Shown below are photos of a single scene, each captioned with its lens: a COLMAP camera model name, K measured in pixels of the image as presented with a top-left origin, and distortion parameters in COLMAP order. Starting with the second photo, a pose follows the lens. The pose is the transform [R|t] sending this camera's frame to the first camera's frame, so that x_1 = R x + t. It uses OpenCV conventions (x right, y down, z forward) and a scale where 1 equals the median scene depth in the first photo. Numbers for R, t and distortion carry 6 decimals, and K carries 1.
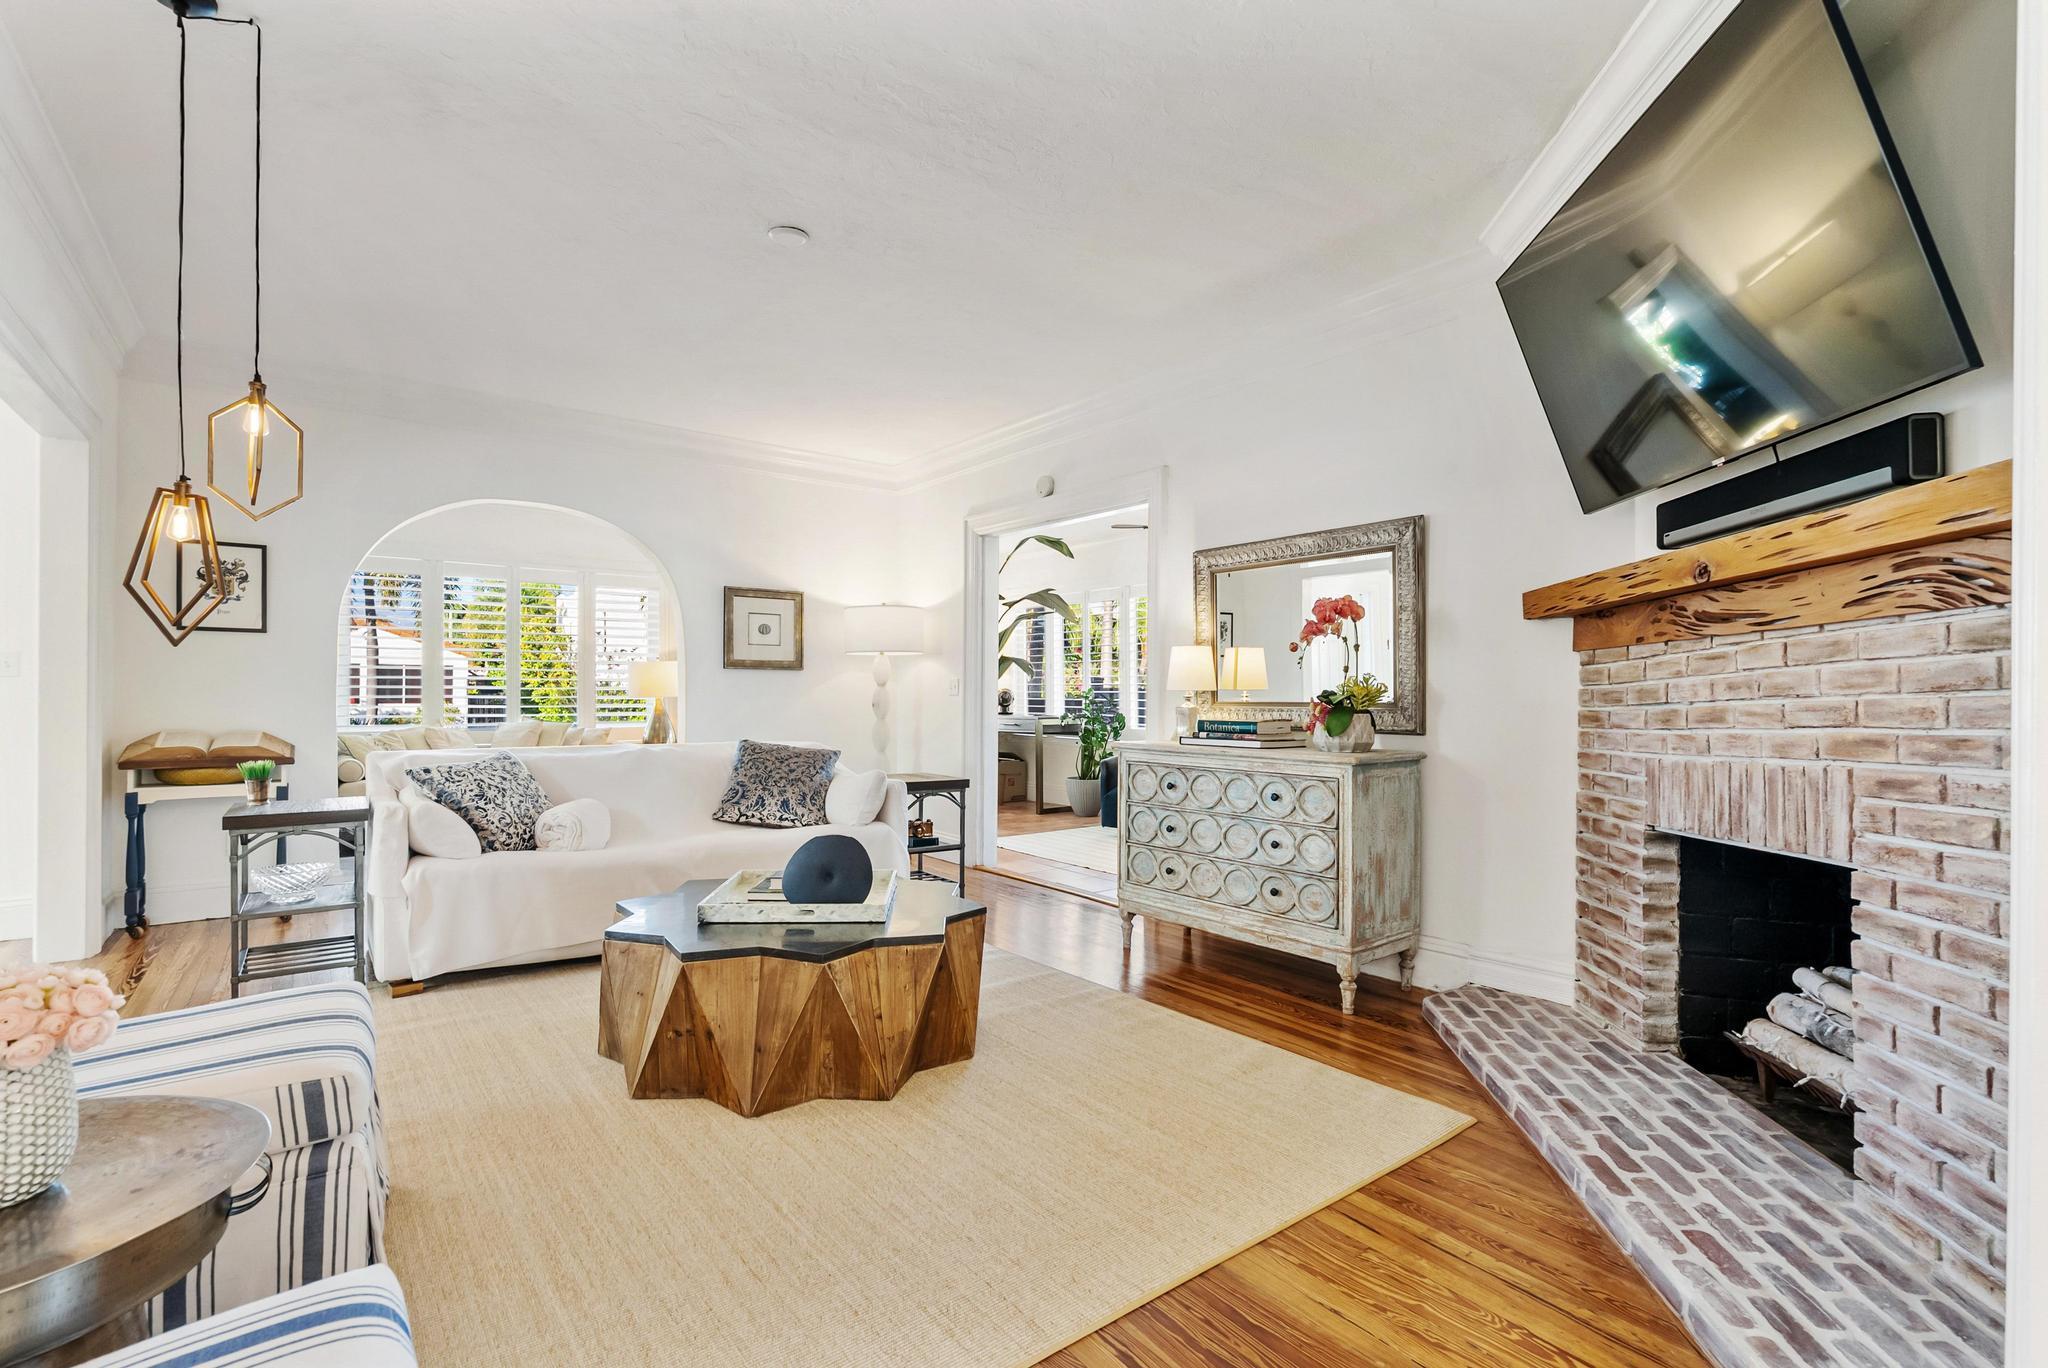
lens RADIAL K [[894.8, 0, 1024.0], [0, 894.8, 684.0], [0, 0, 1]] dist [-0.000570, -0.000185]
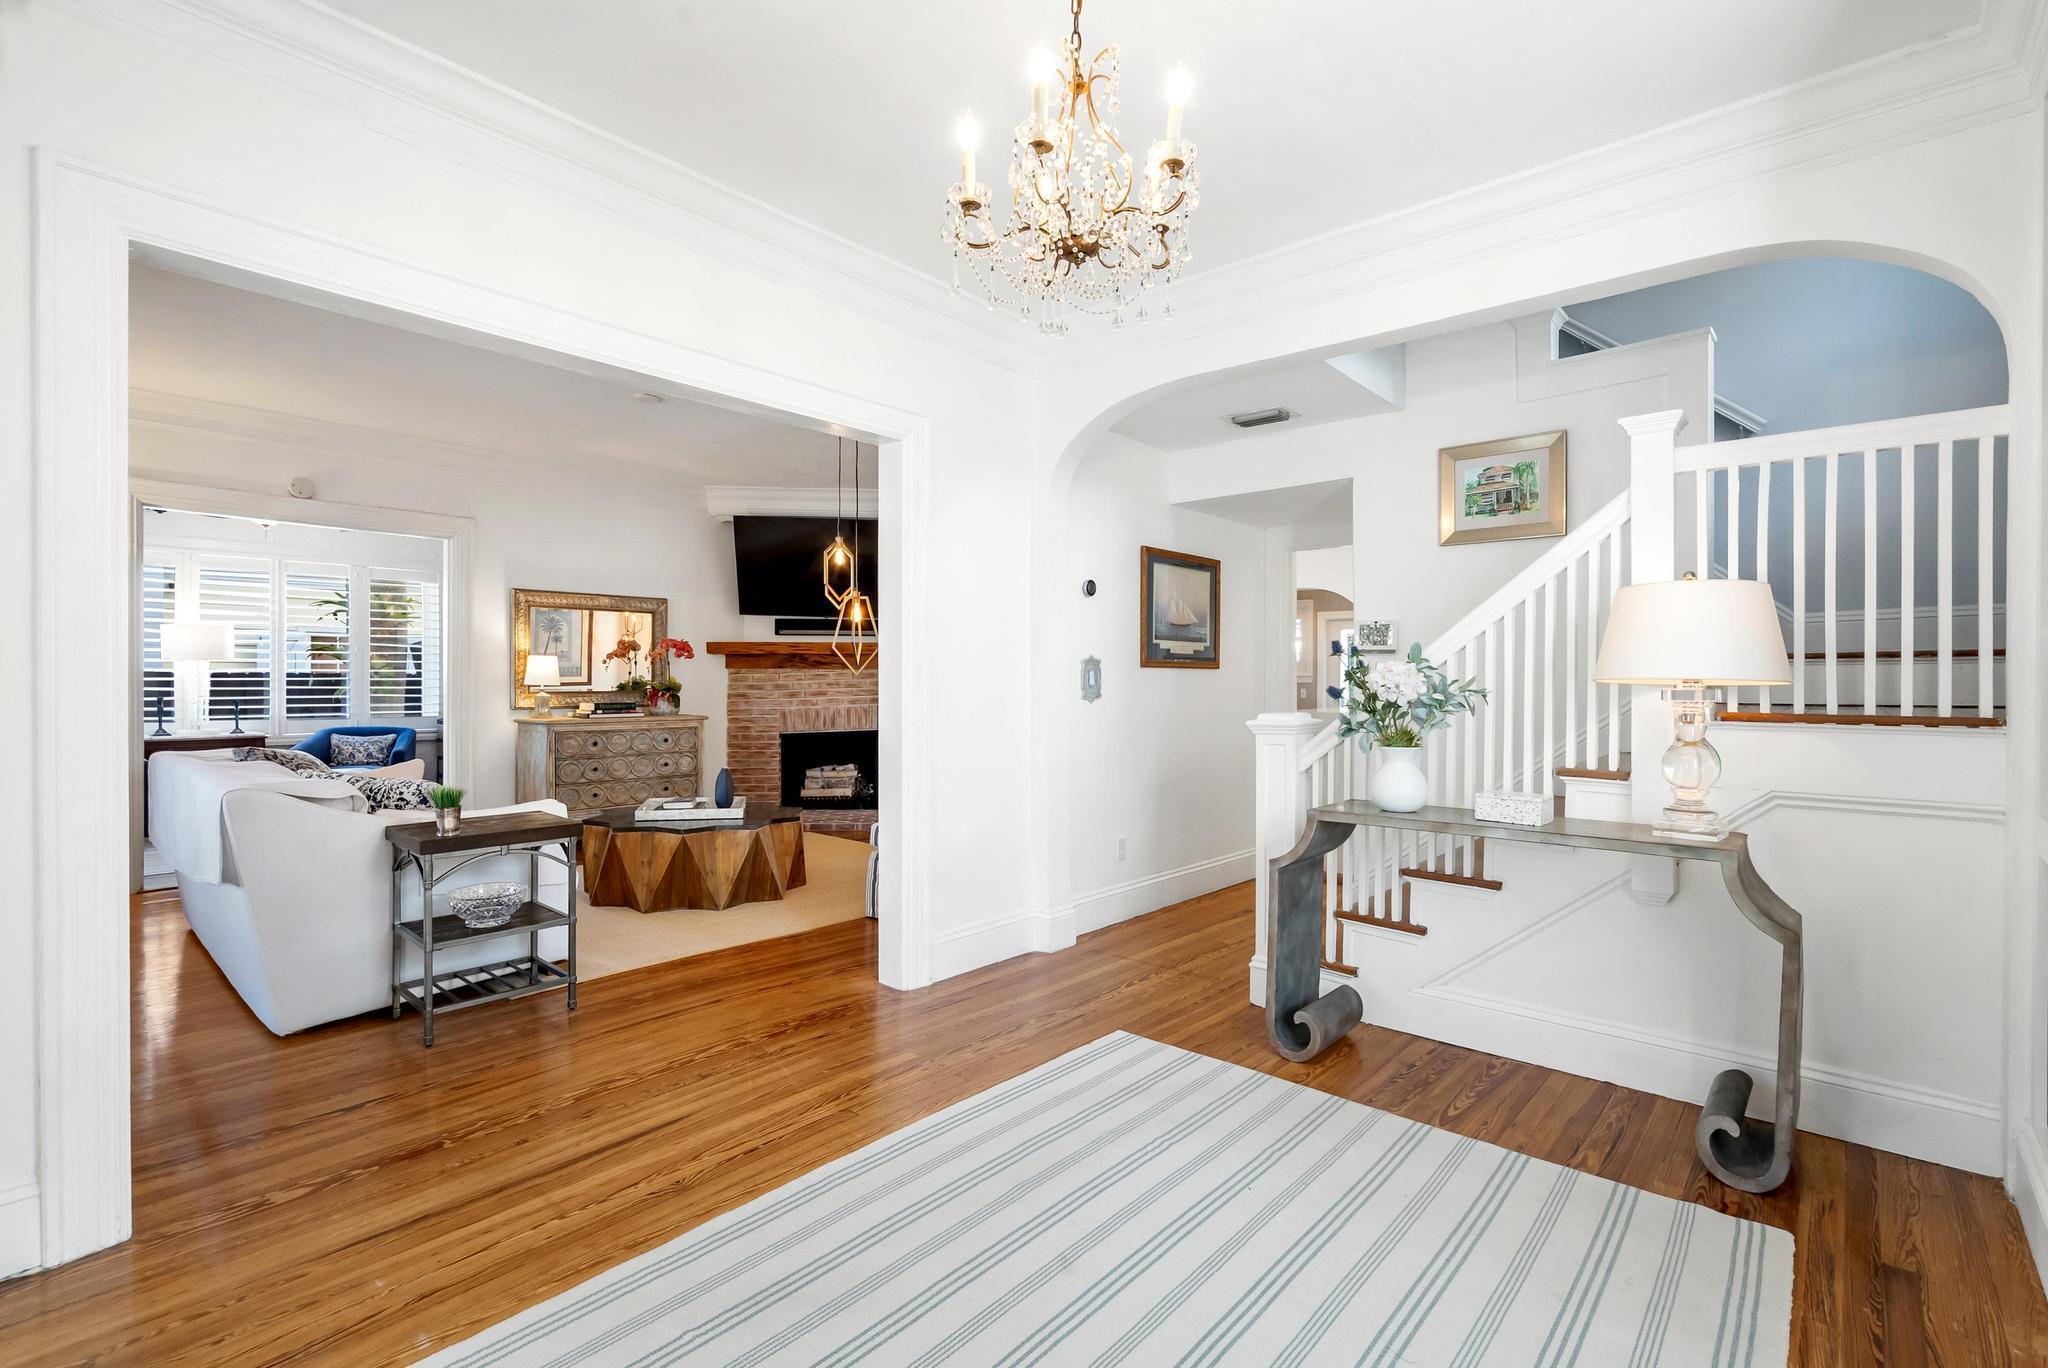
lens RADIAL K [[924.2, 0, 1024.0], [0, 924.2, 684.0], [0, 0, 1]] dist [-0.000147, -0.000044]
pose [[-0.166572, -0.013967, 0.985930, -1.809790], [-0.019911, 0.999743, 0.010798, -0.033554], [-0.985828, -0.017832, -0.166807, 0.554751]]
